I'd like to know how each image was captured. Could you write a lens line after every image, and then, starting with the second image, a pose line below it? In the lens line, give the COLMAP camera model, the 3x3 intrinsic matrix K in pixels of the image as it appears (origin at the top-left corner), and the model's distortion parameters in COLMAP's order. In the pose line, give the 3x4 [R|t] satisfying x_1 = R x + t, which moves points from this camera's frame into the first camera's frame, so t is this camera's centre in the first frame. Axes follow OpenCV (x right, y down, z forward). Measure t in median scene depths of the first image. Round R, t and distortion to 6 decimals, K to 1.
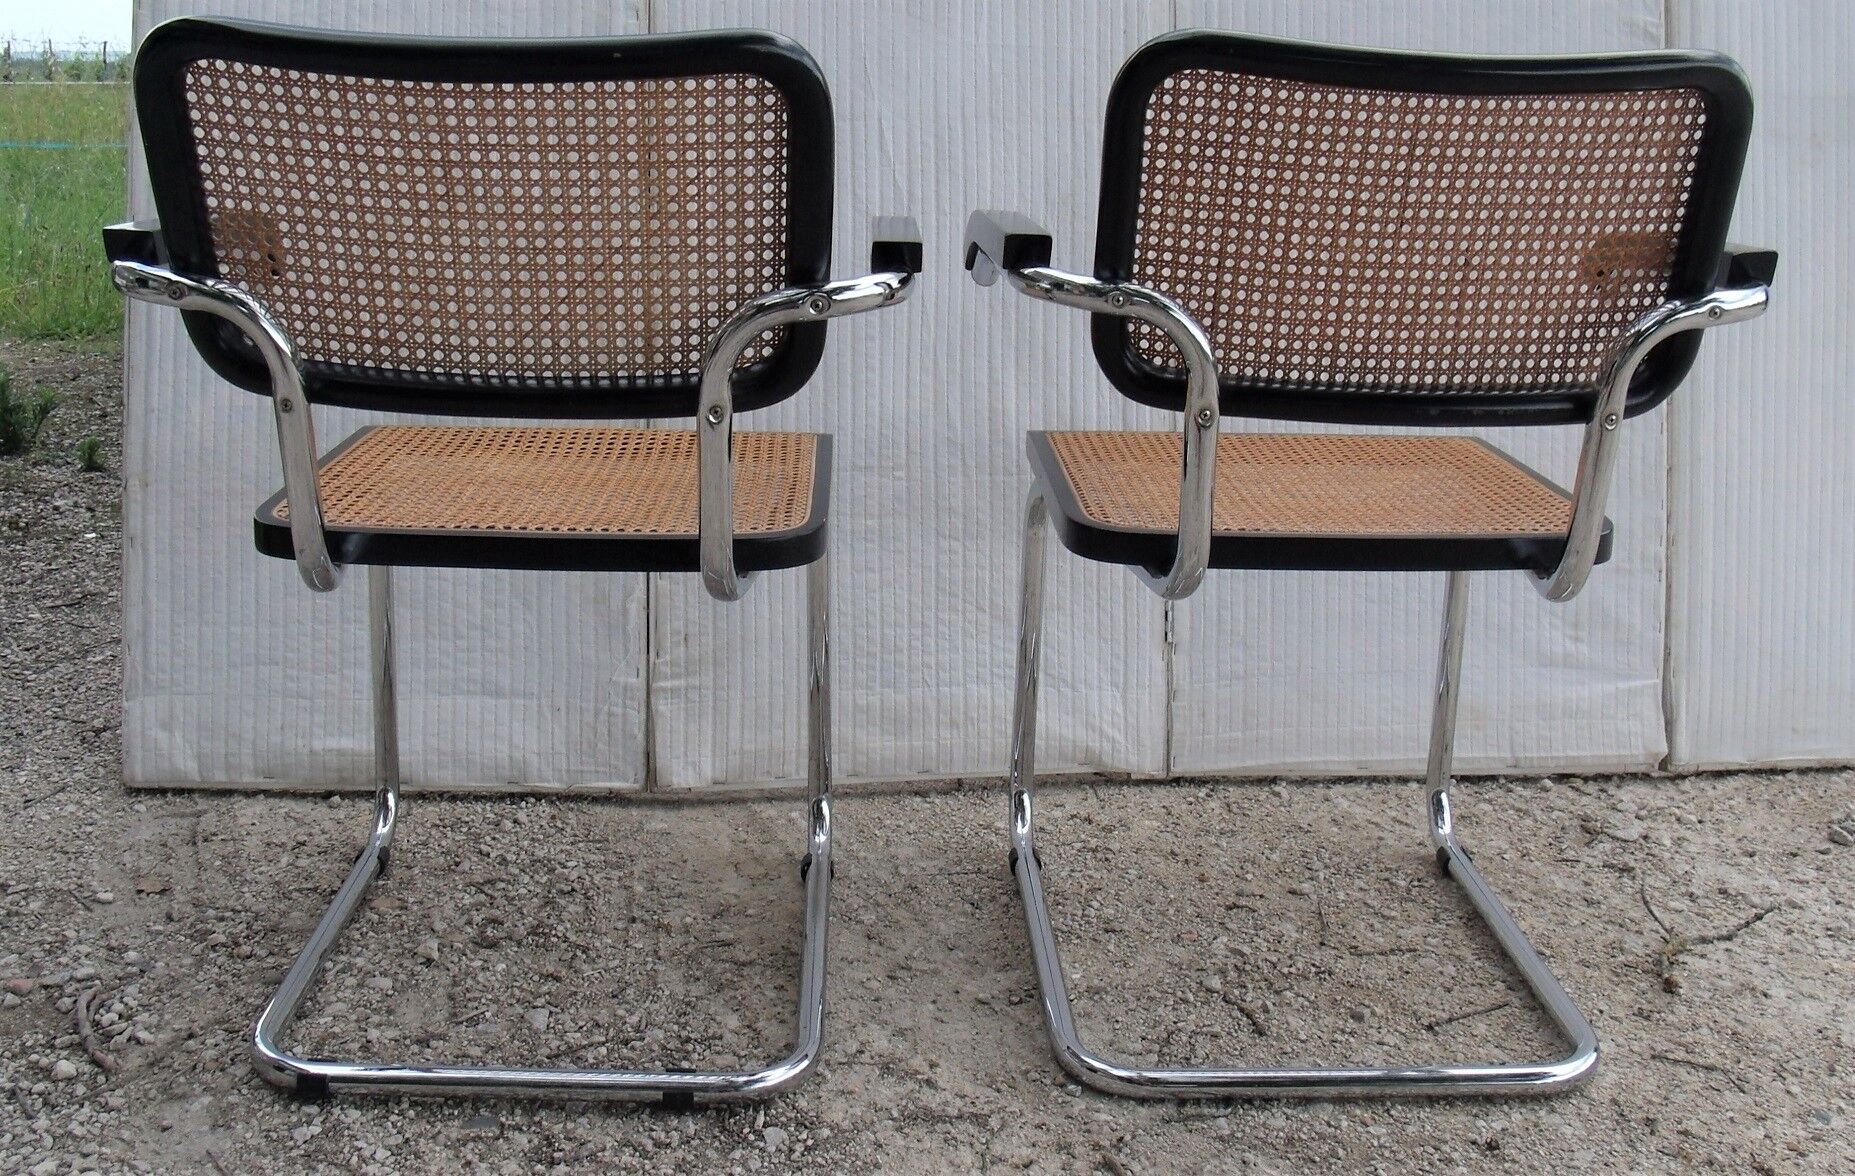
lens RADIAL K [[1736.2, 0, 903.4], [0, 1736.2, 563.5], [0, 0, 1]] dist [-0.094679, 0.000000]
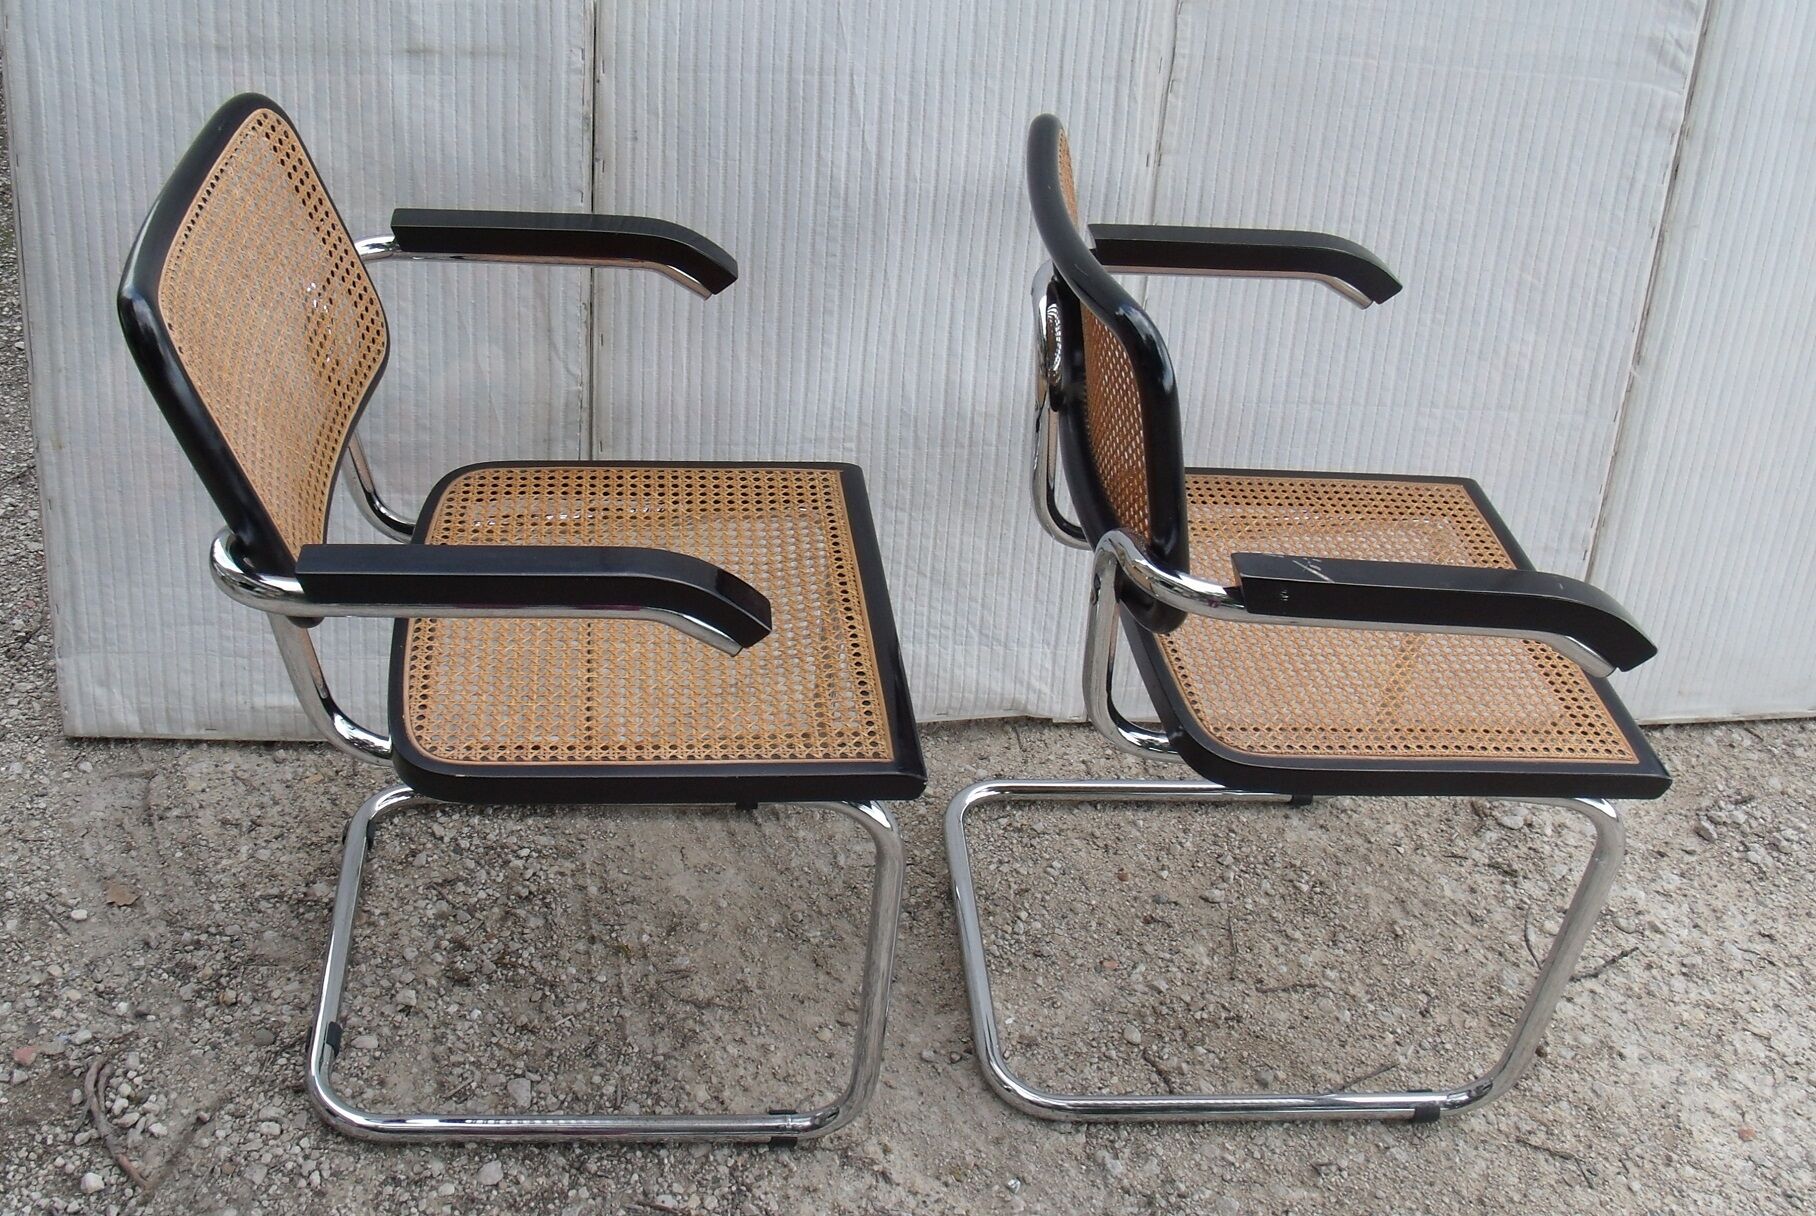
lens RADIAL K [[1741.2, 0, 815.5], [0, 1741.2, 571.4], [0, 0, 1]] dist [-0.092933, 0.000000]
pose [[0.997654, 0.032268, 0.060378, -0.112147], [-0.050675, 0.941069, 0.334398, -0.447416], [-0.046029, -0.336673, 0.940496, 0.087913]]
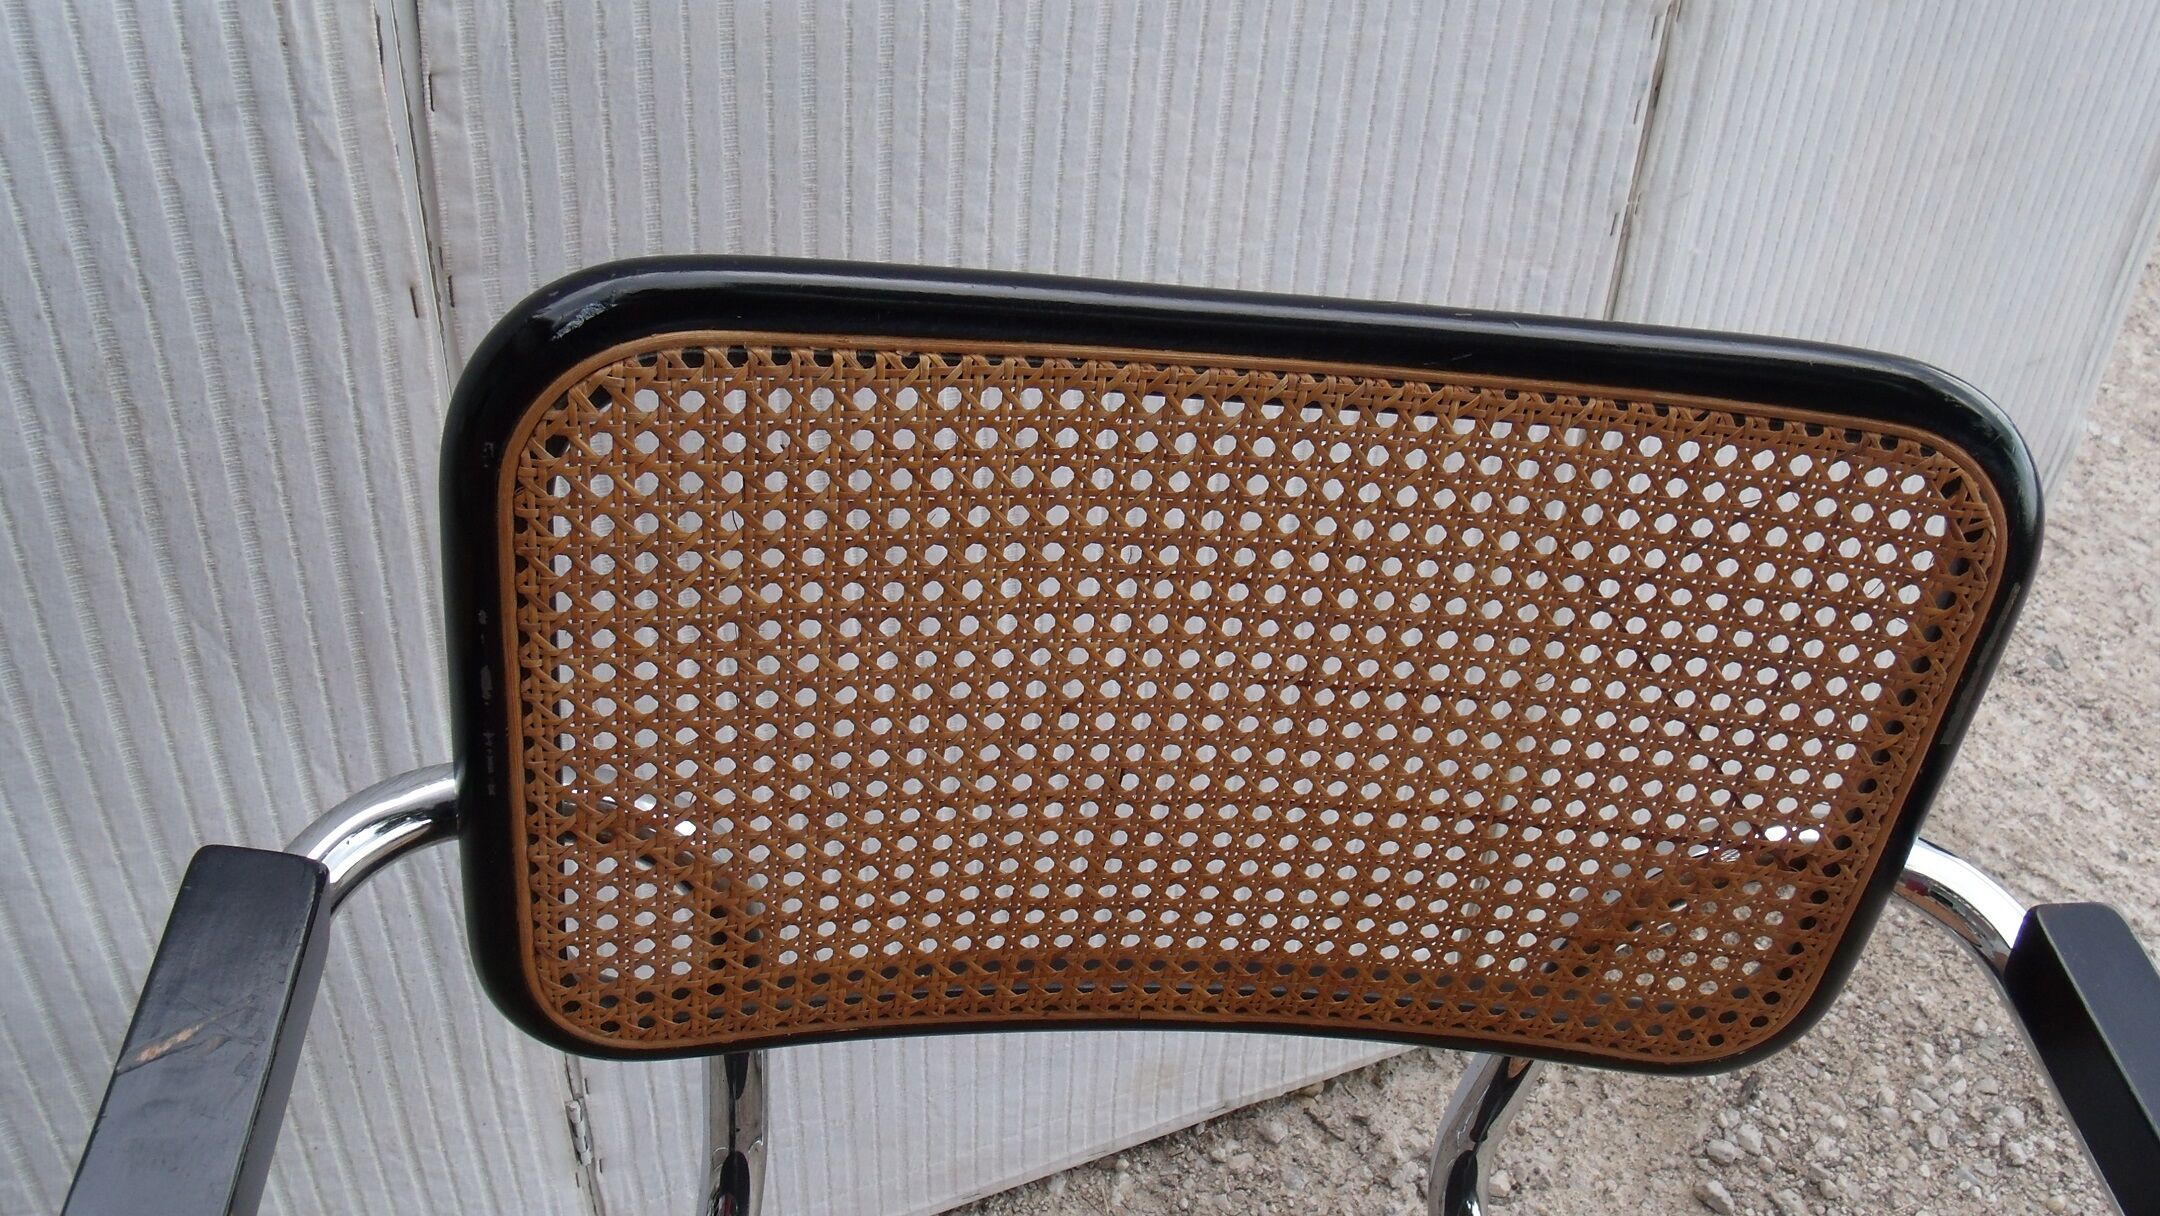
lens RADIAL K [[1742.0, 0, 1080.4], [0, 1742.0, 567.3], [0, 0, 1]] dist [-0.124809, 0.073526]
pose [[0.912899, -0.182895, 0.364917, 0.201005], [-0.034240, 0.856536, 0.514949, -0.498631], [-0.406747, -0.482592, 0.775669, 0.979324]]
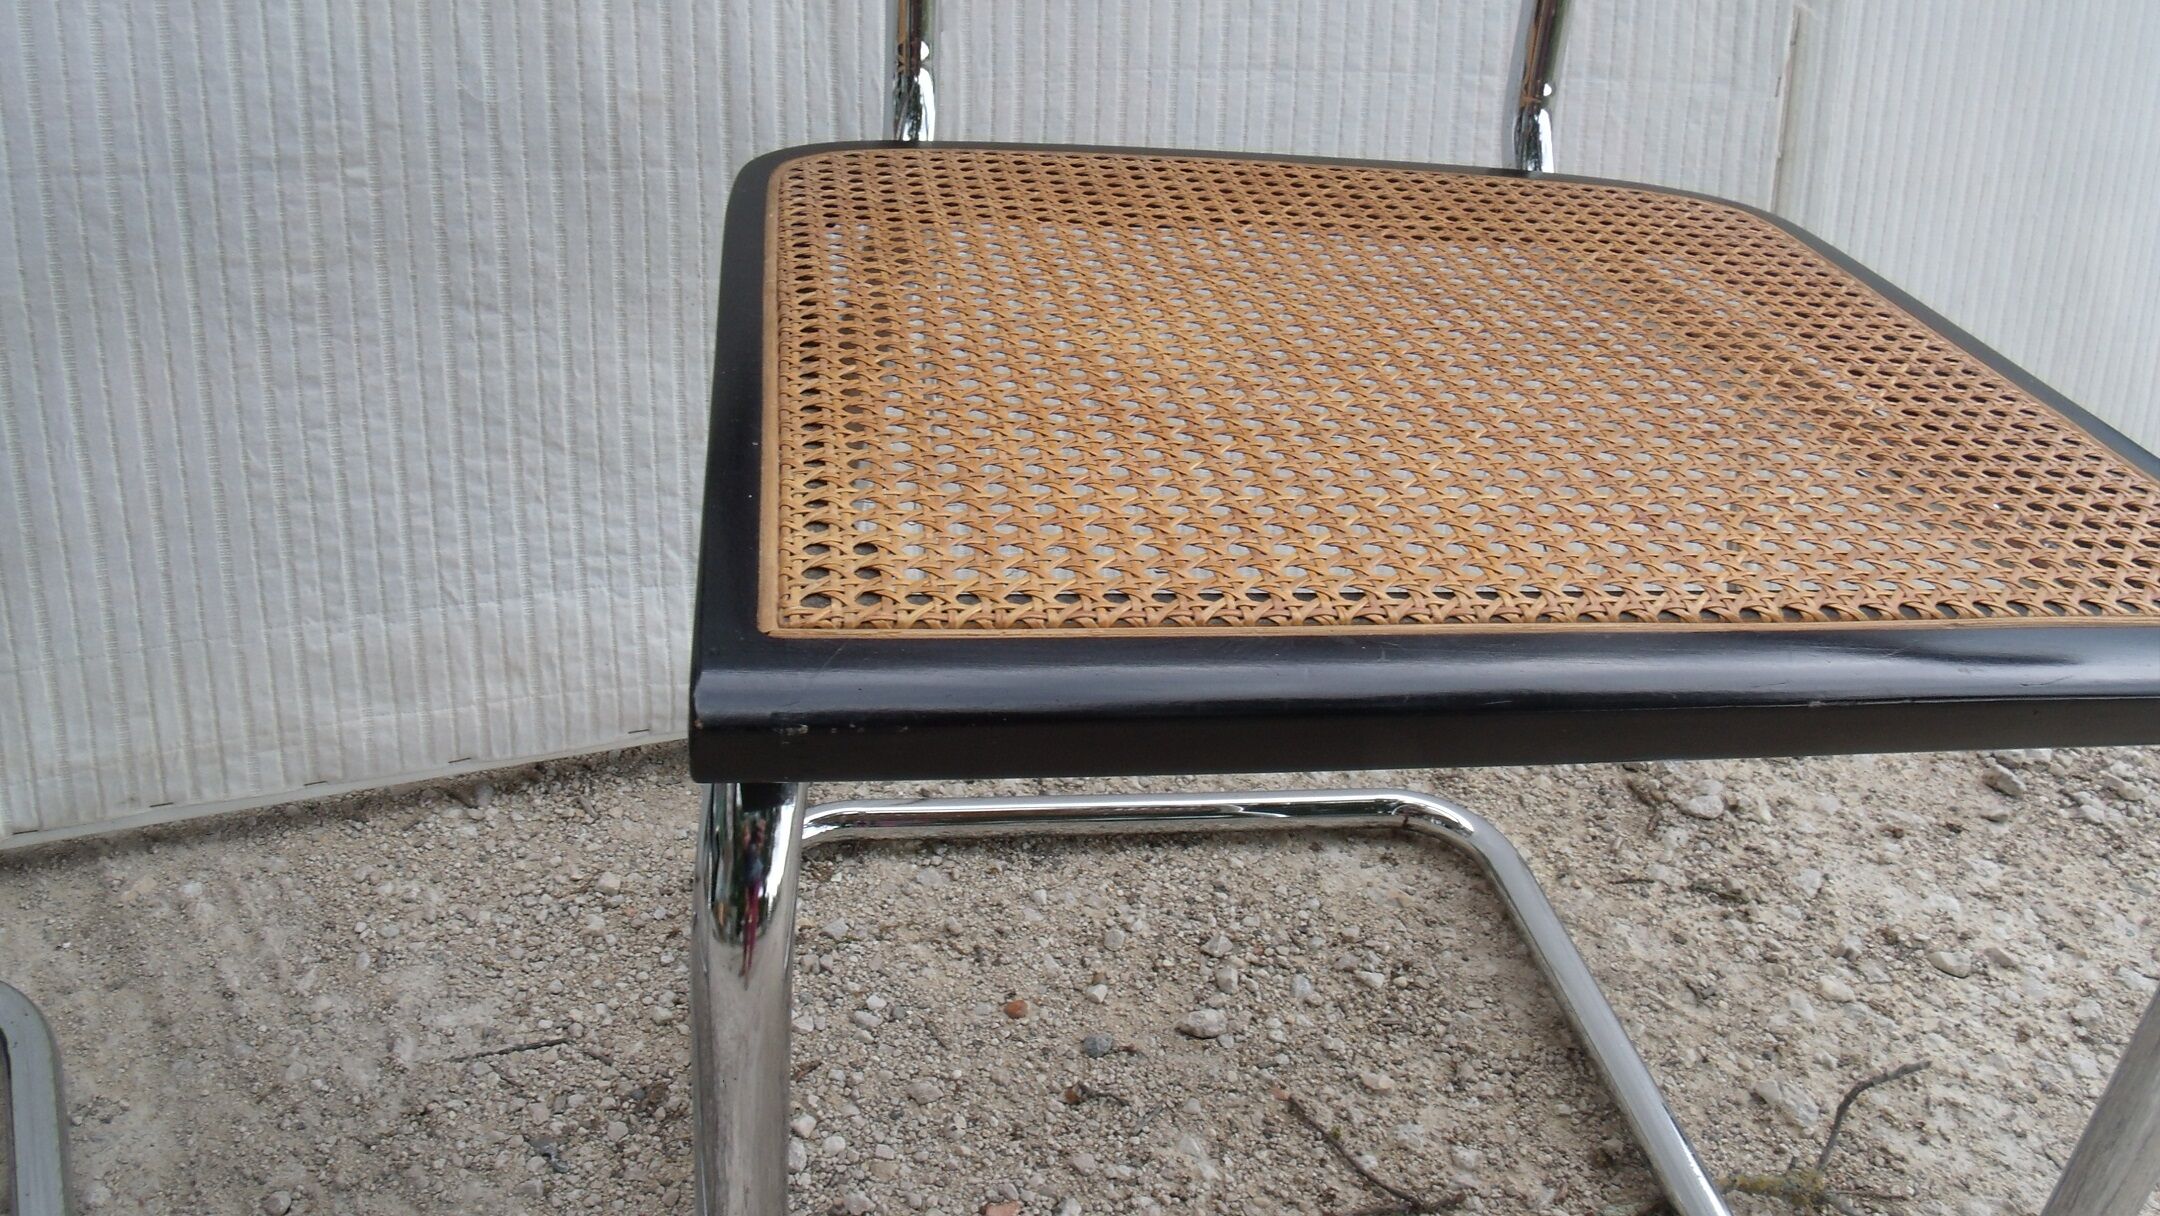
lens RADIAL K [[1742.0, 0, 1077.0], [0, 1742.0, 570.1], [0, 0, 1]] dist [-0.124809, 0.073526]
pose [[0.963962, -0.057335, 0.259788, 0.085592], [-0.014437, 0.963789, 0.266276, -0.104922], [-0.265647, -0.260431, 0.928228, 0.721467]]
